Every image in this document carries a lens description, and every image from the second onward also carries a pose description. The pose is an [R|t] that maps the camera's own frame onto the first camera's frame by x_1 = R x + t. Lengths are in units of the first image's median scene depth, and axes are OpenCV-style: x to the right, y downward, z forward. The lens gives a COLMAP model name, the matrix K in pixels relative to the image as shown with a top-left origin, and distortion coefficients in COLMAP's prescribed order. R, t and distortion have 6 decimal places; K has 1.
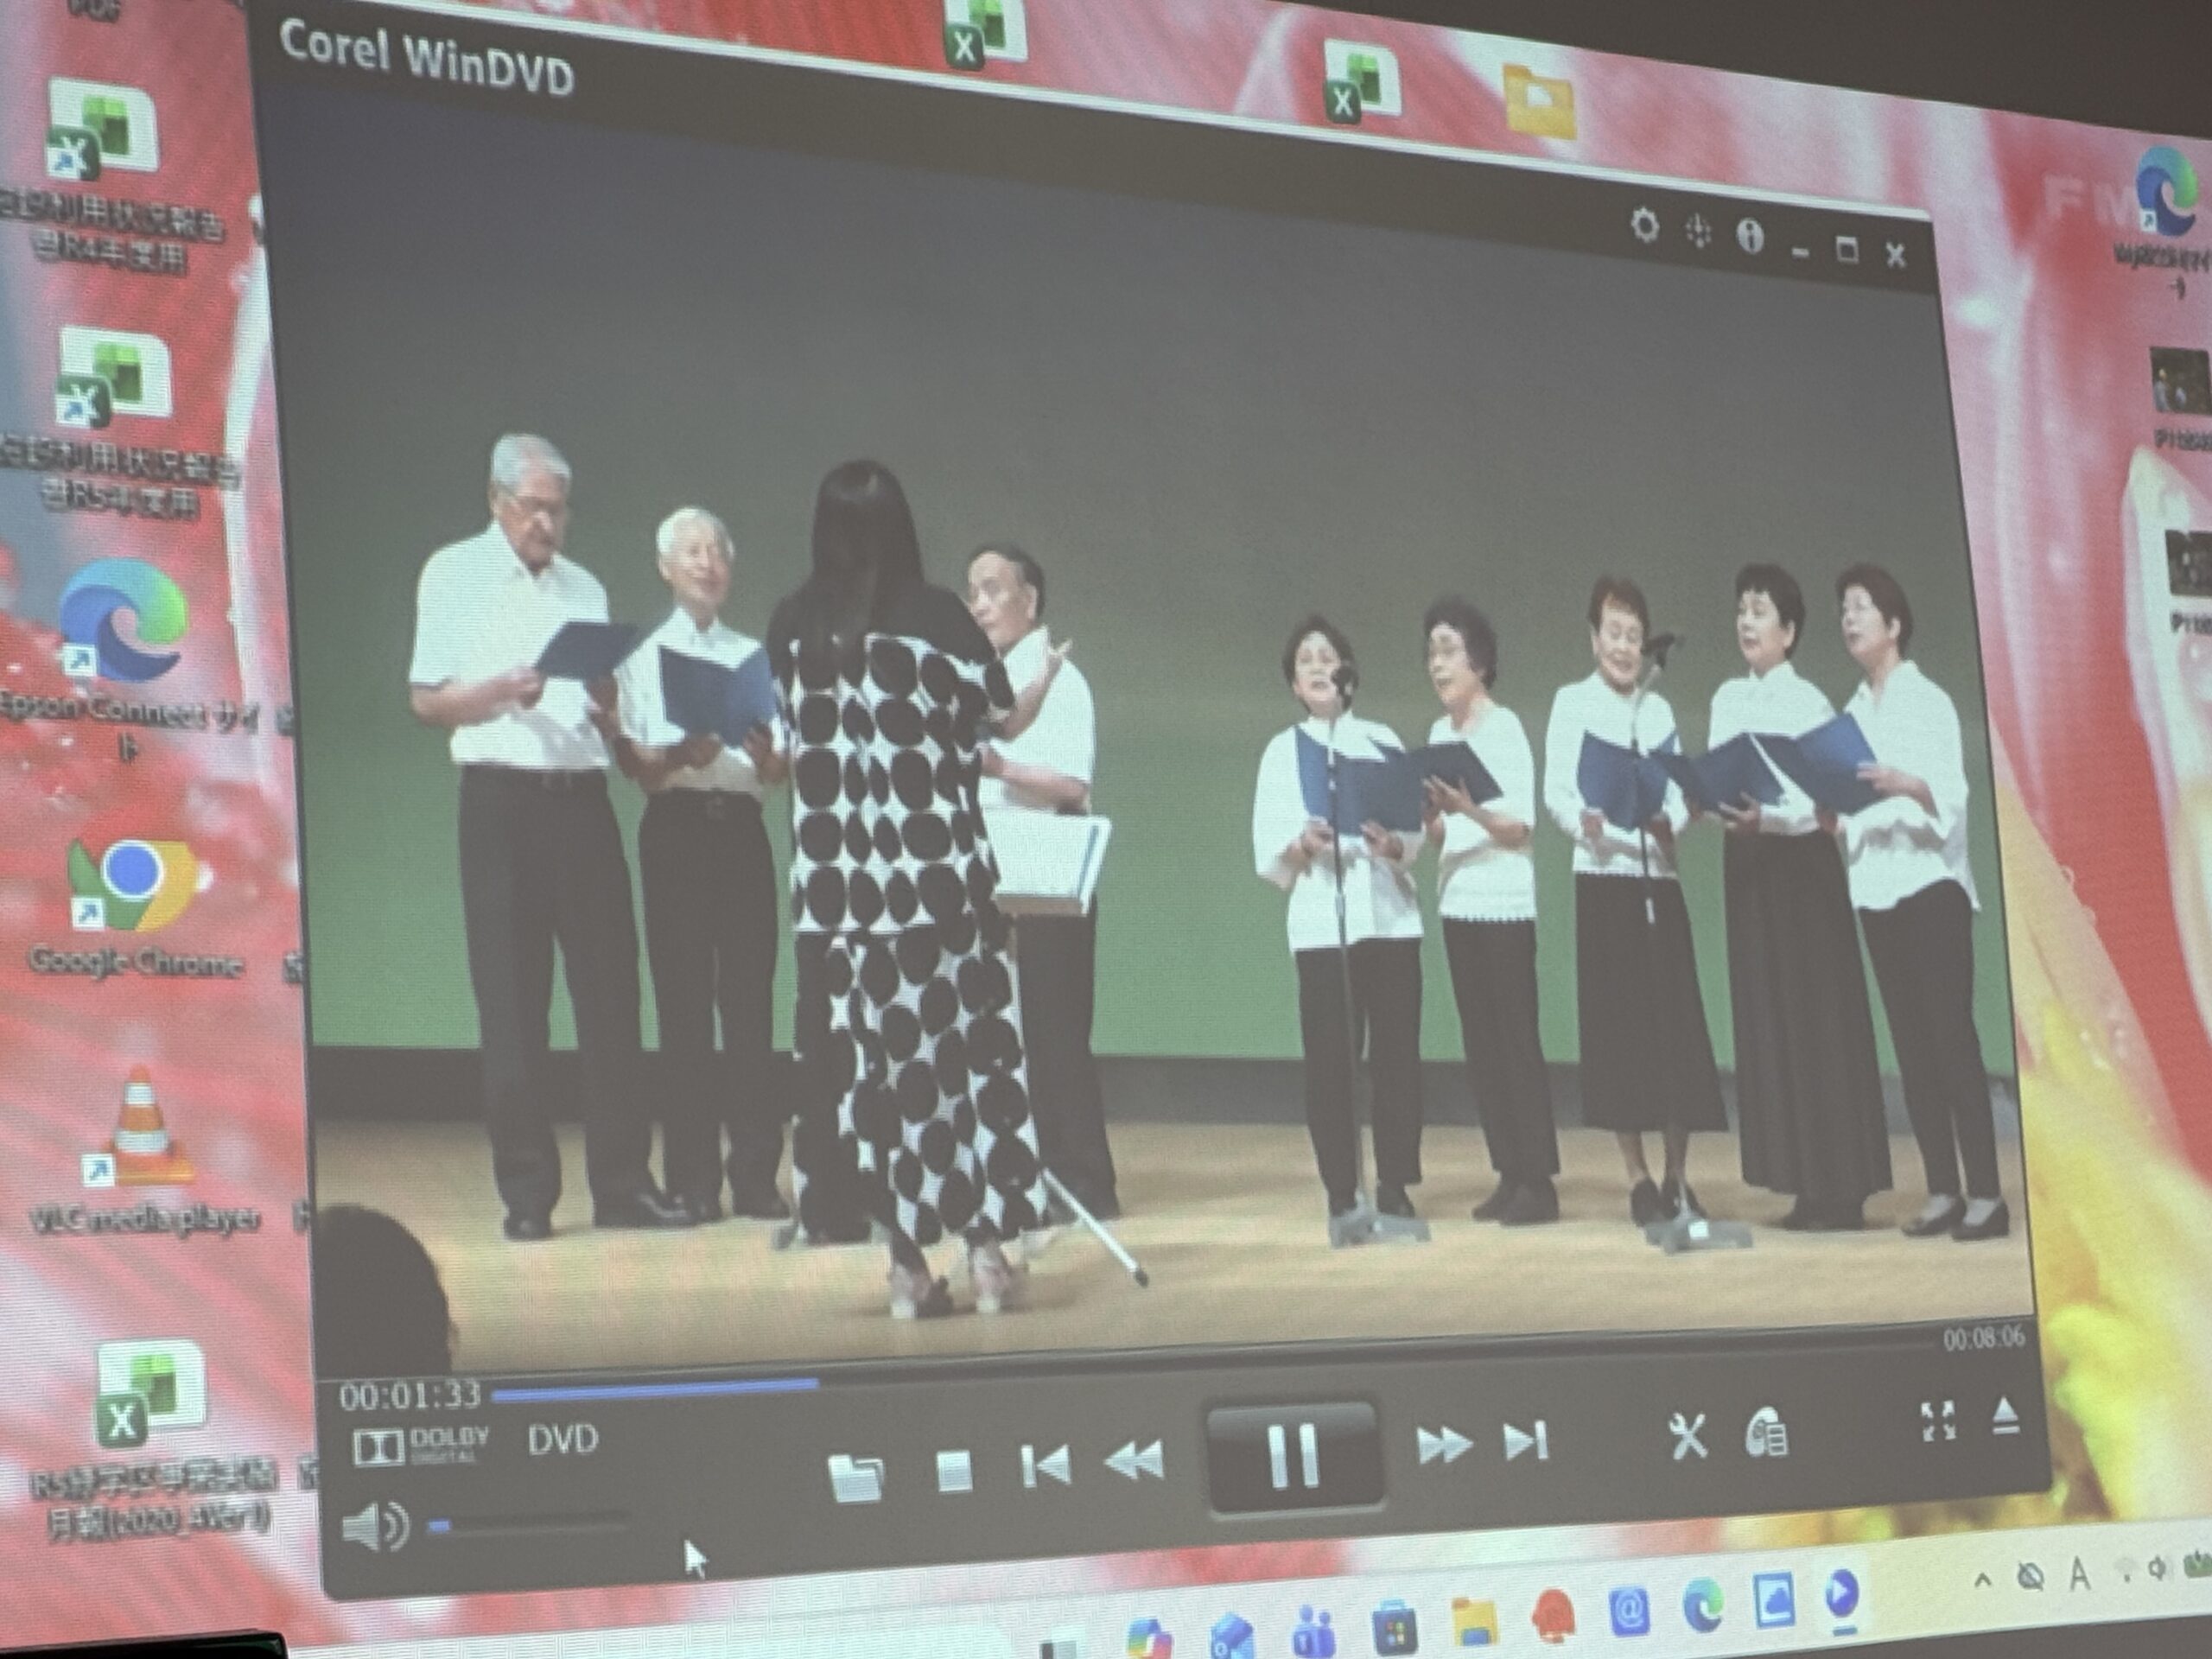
lens RADIAL K [[4900.5, 0, 1107.5], [0, 4900.5, 870.1], [0, 0, 1]] dist [0.077708, 0.351914]
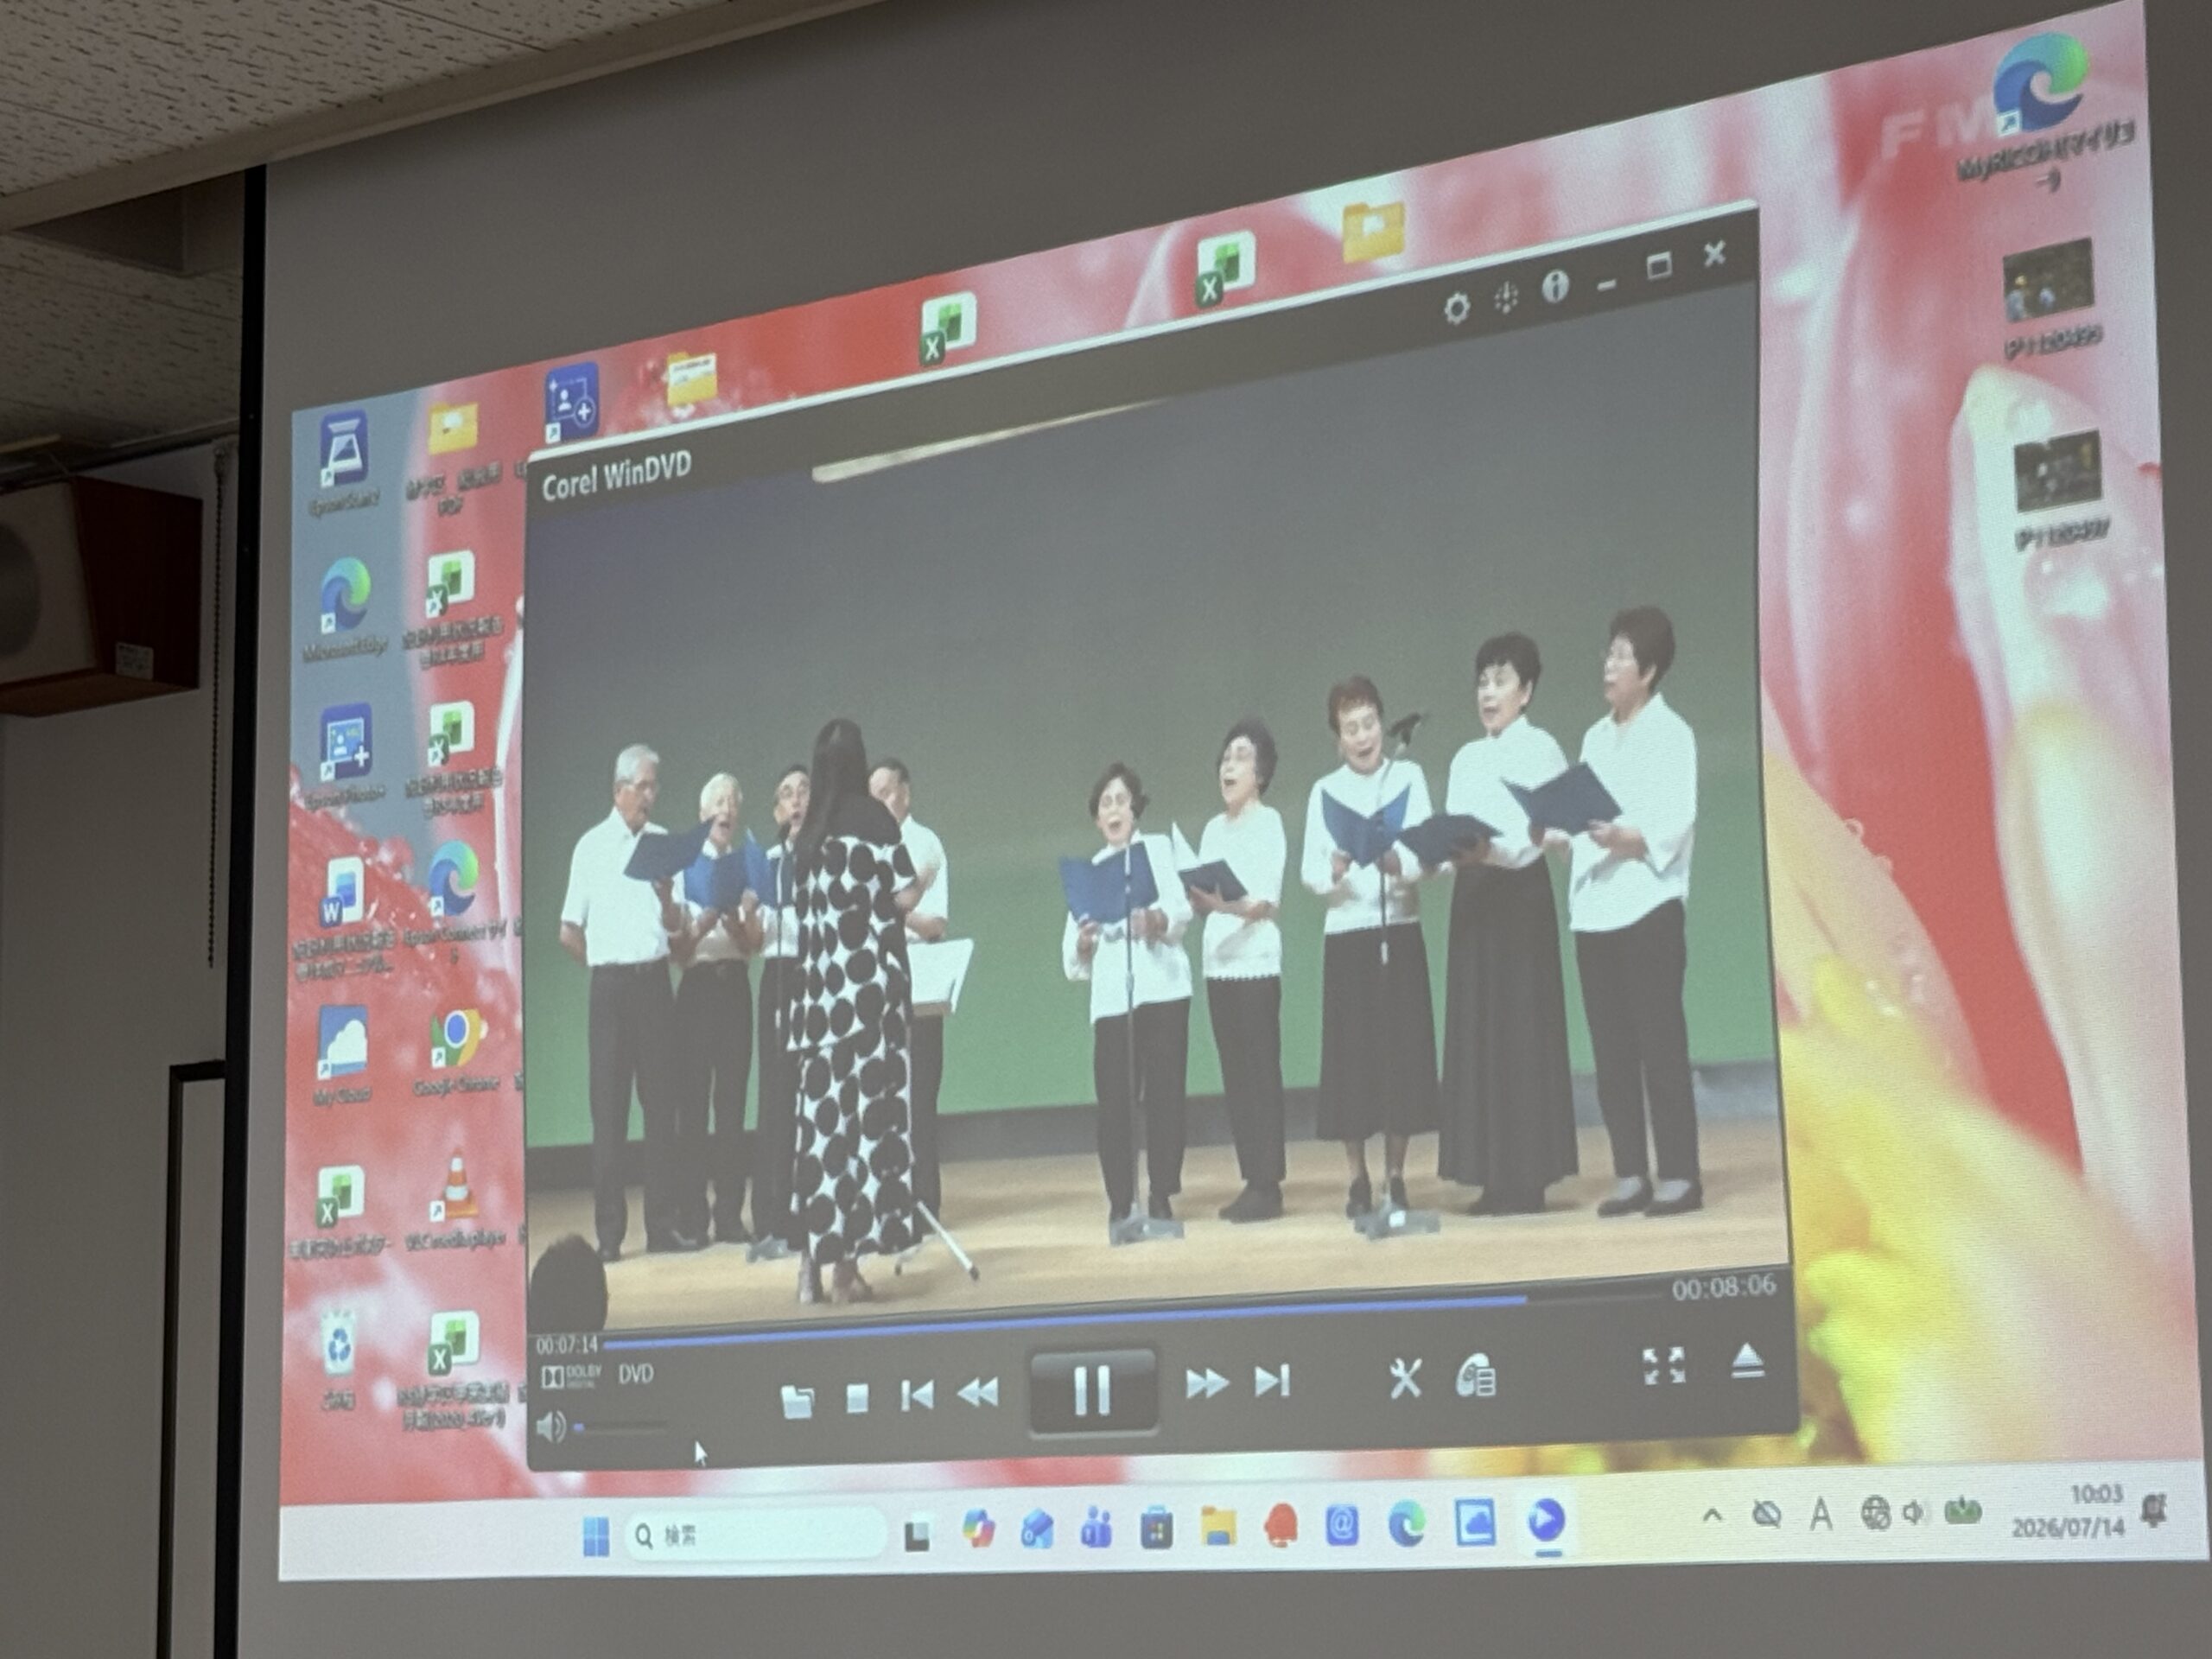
lens RADIAL K [[4985.2, 0, 1107.0], [0, 4985.2, 828.0], [0, 0, 1]] dist [0.099035, 0.091359]
pose [[0.282517, -0.074374, -0.956375, 1.240854], [0.132138, 0.990503, -0.037994, 0.021620], [0.950118, -0.115639, 0.289662, 0.605011]]
